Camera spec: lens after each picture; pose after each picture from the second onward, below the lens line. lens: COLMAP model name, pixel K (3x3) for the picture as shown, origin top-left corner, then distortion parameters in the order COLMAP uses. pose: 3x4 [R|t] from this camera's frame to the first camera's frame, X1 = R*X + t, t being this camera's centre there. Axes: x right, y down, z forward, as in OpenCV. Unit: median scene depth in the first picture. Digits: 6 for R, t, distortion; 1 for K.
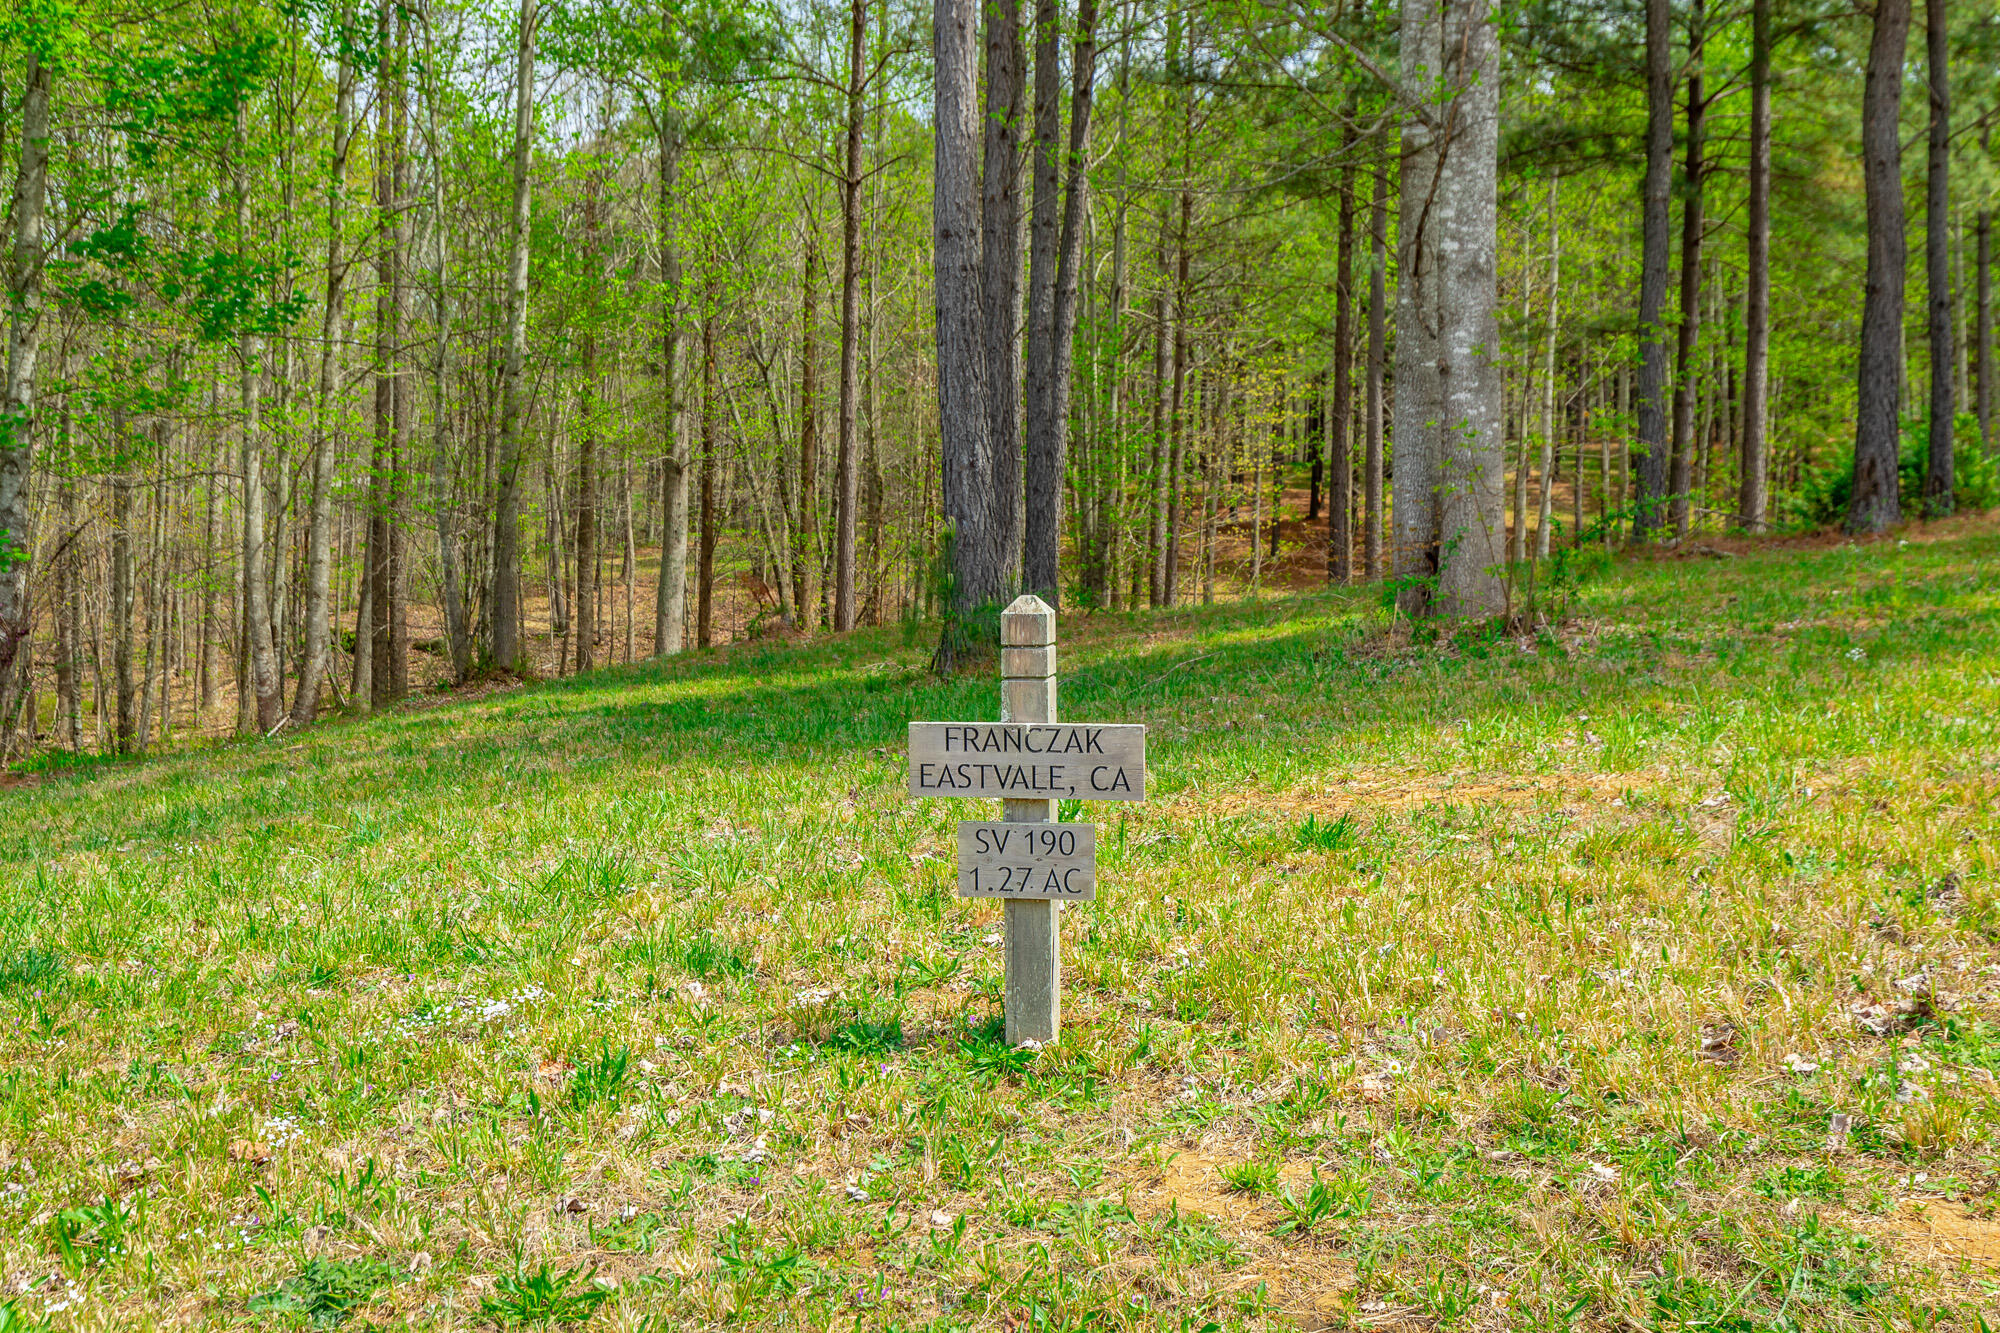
lens RADIAL K [[1885.0, 0, 997.4], [0, 1885.0, 675.7], [0, 0, 1]] dist [-0.004438, 0.000000]
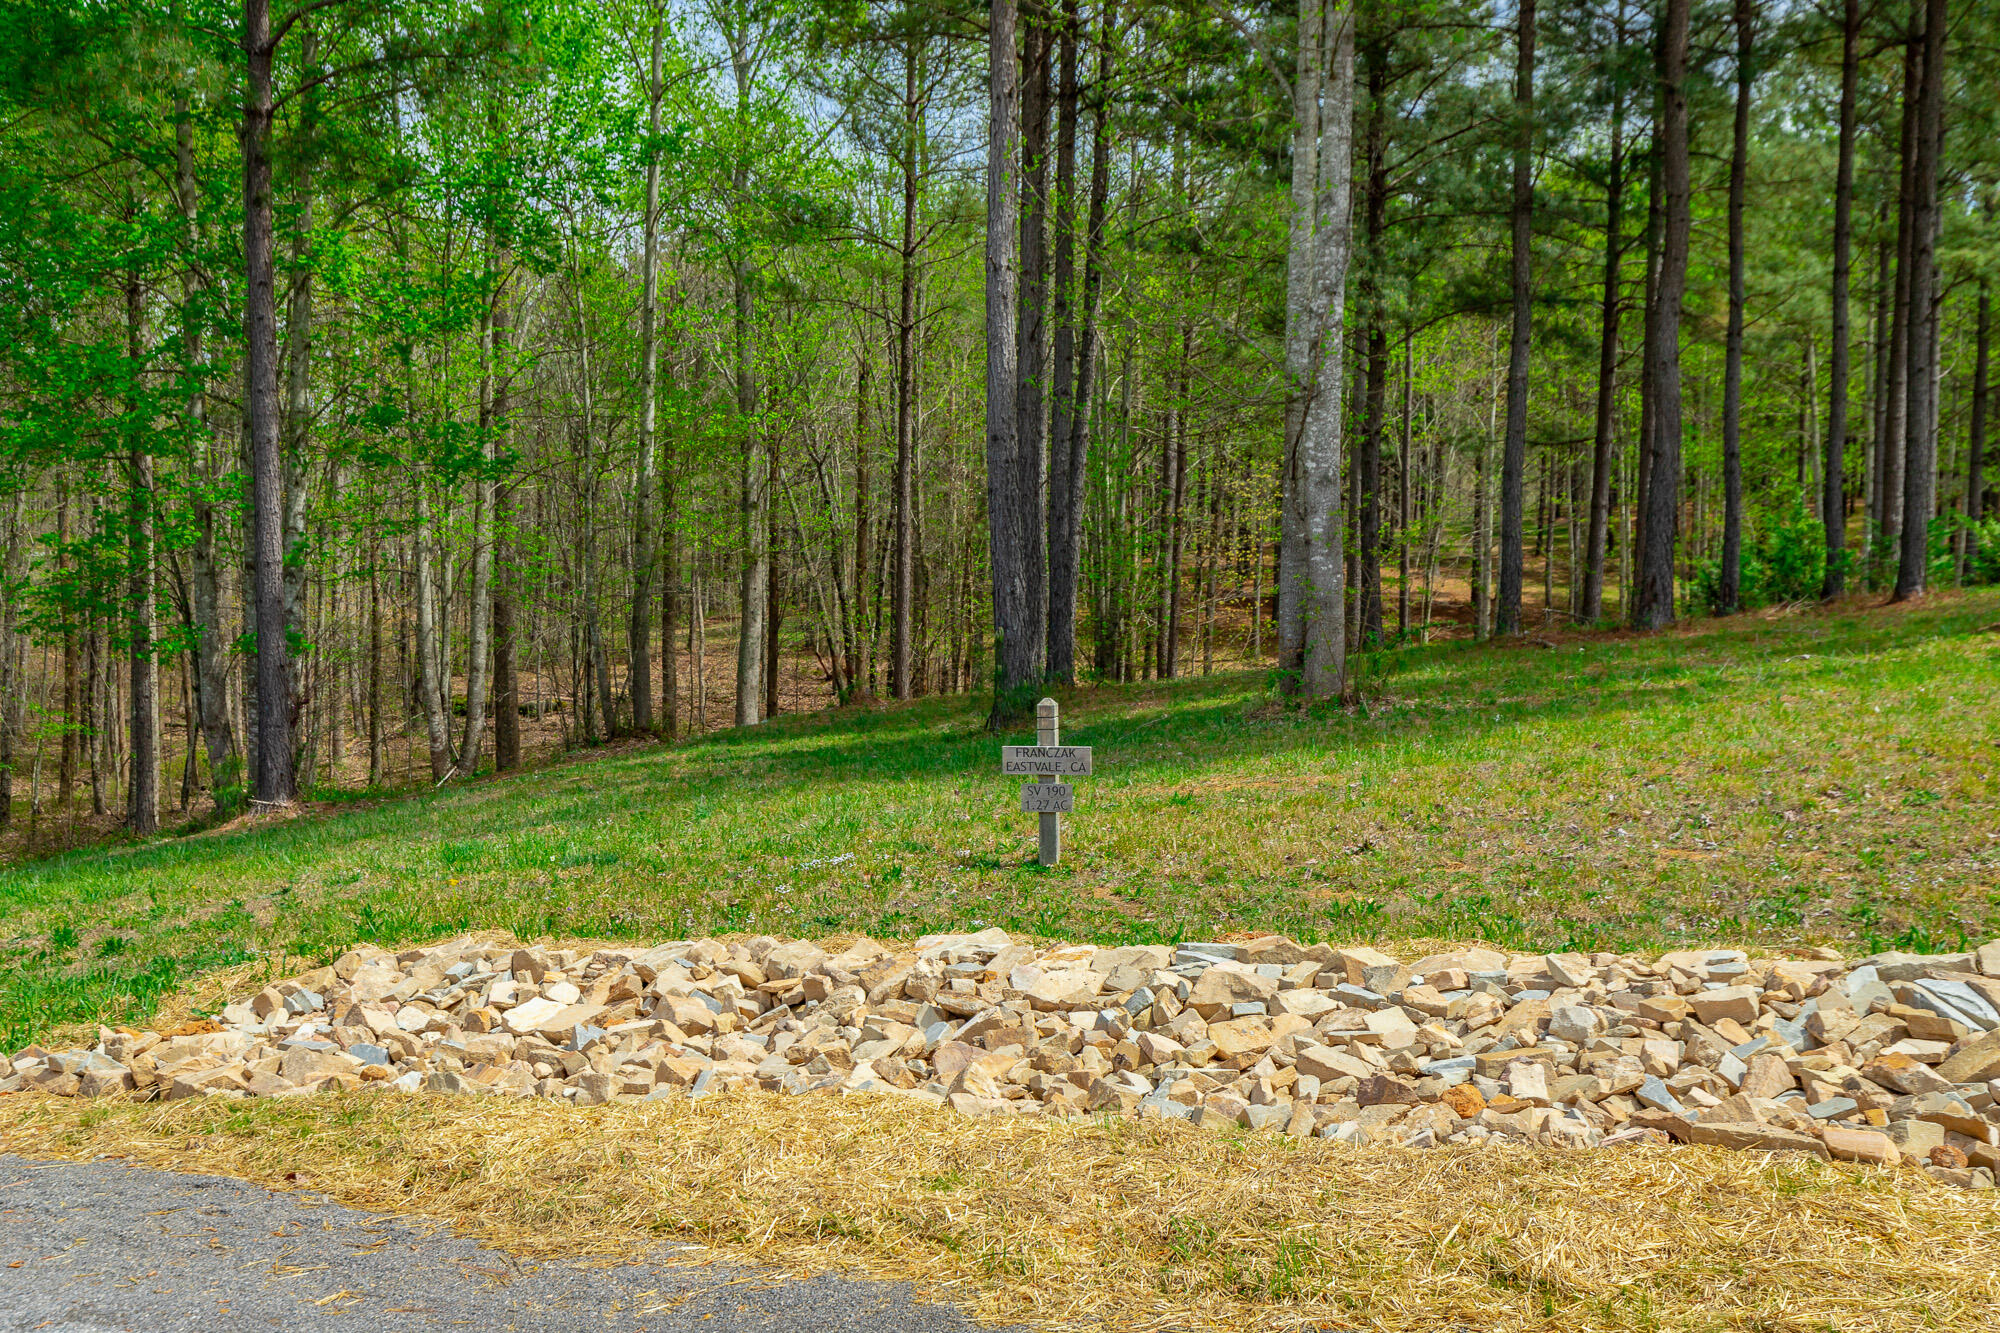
lens RADIAL K [[1885.0, 0, 980.2], [0, 1885.0, 683.9], [0, 0, 1]] dist [-0.004438, 0.000000]
pose [[0.999751, -0.001587, -0.022239, -0.003856], [0.000962, 0.999605, -0.028093, 0.002459], [0.022274, 0.028064, 0.999358, -0.328001]]
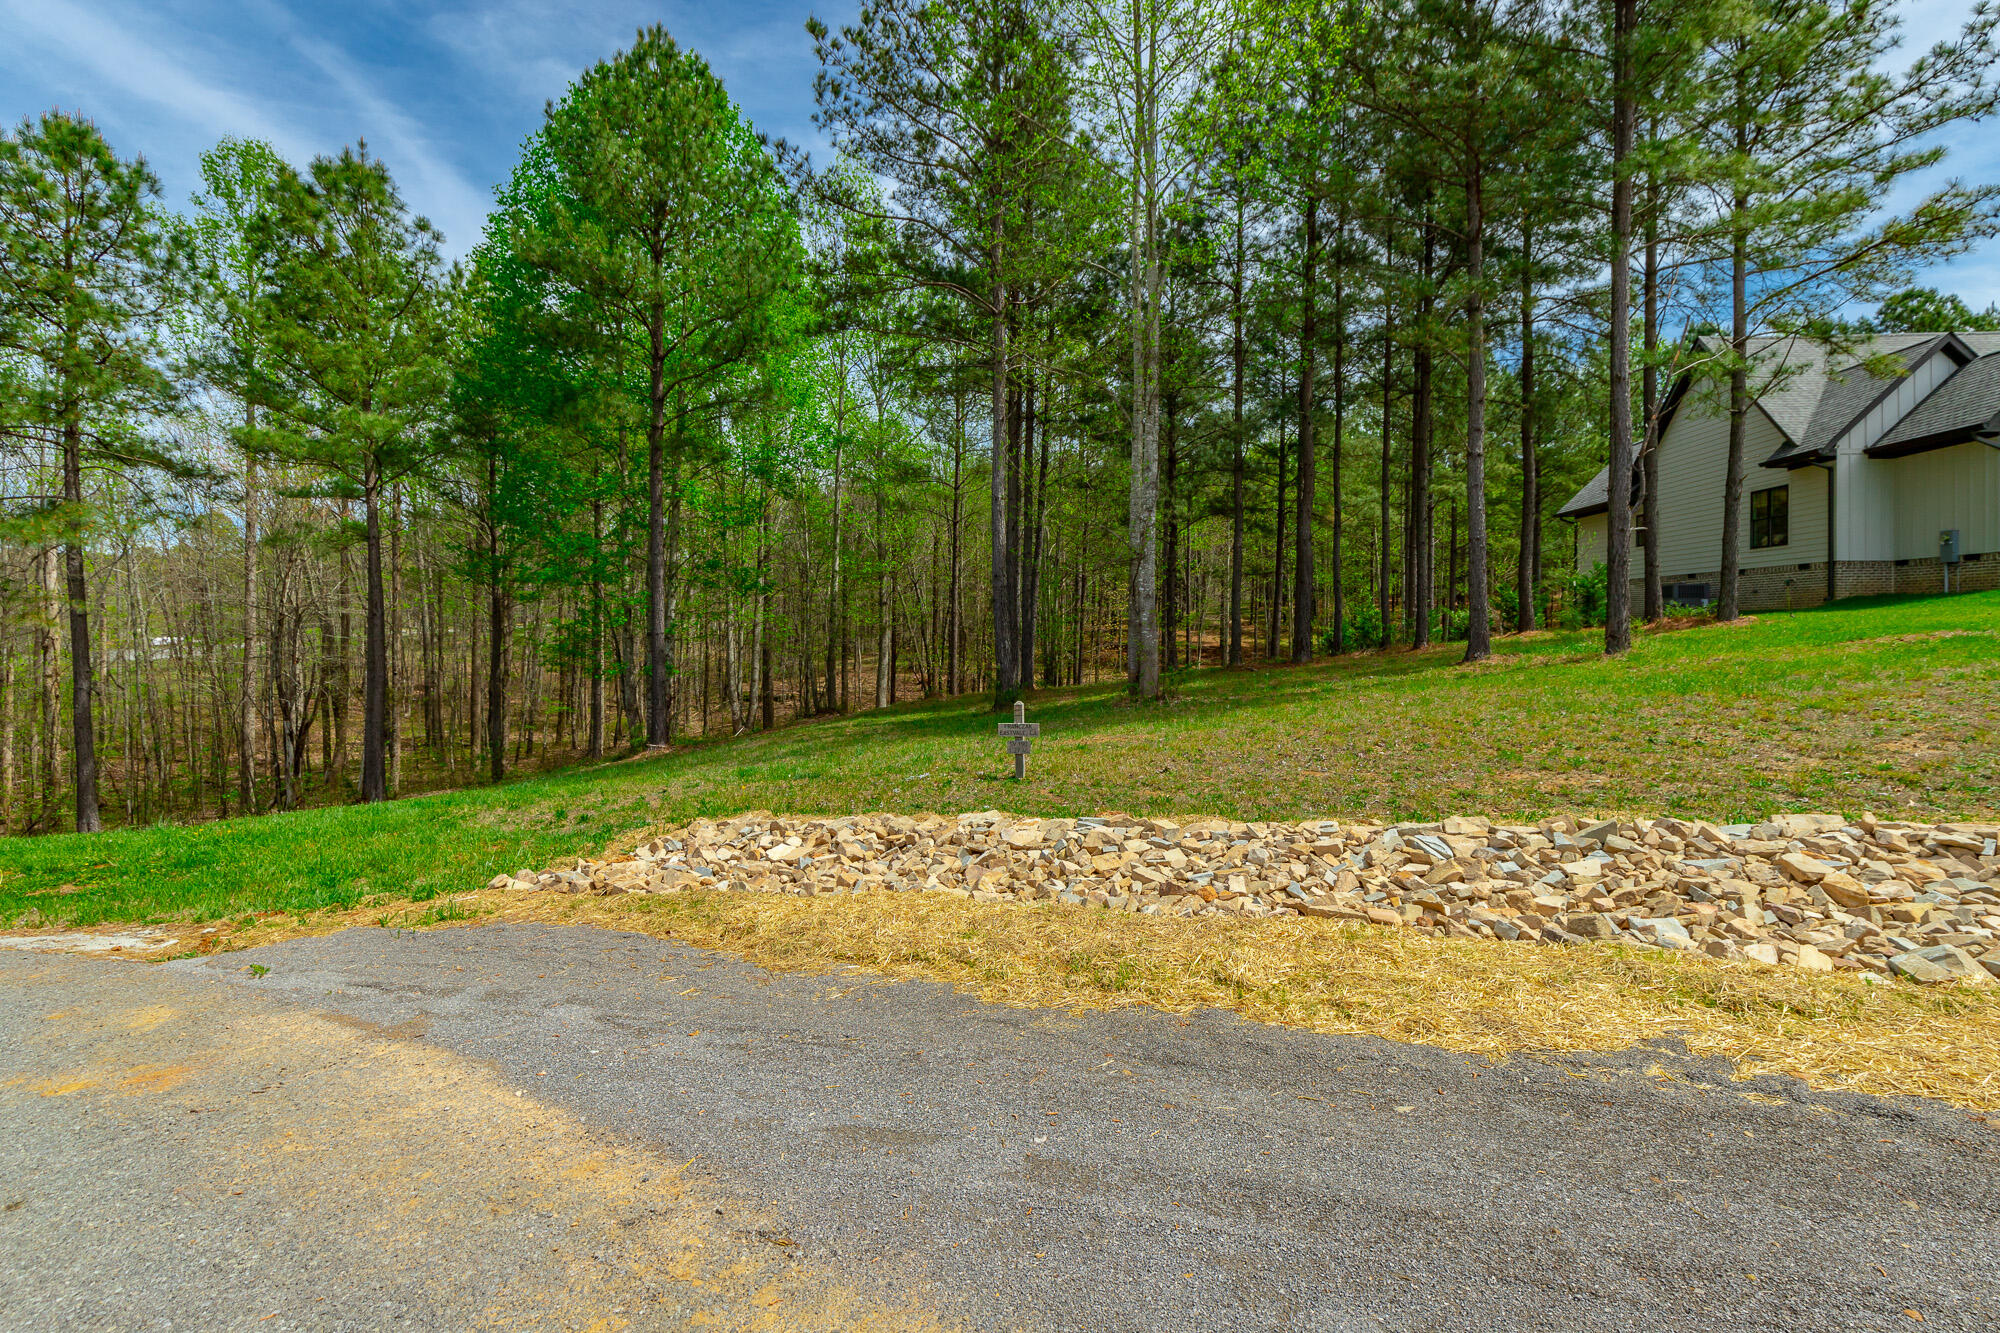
lens RADIAL K [[884.4, 0, 998.9], [0, 884.4, 636.3], [0, 0, 1]] dist [0.001079, -0.000025]
pose [[0.999905, -0.004074, -0.013134, -0.001743], [0.002985, 0.996633, -0.081936, -0.003546], [0.013424, 0.081889, 0.996551, -0.338999]]
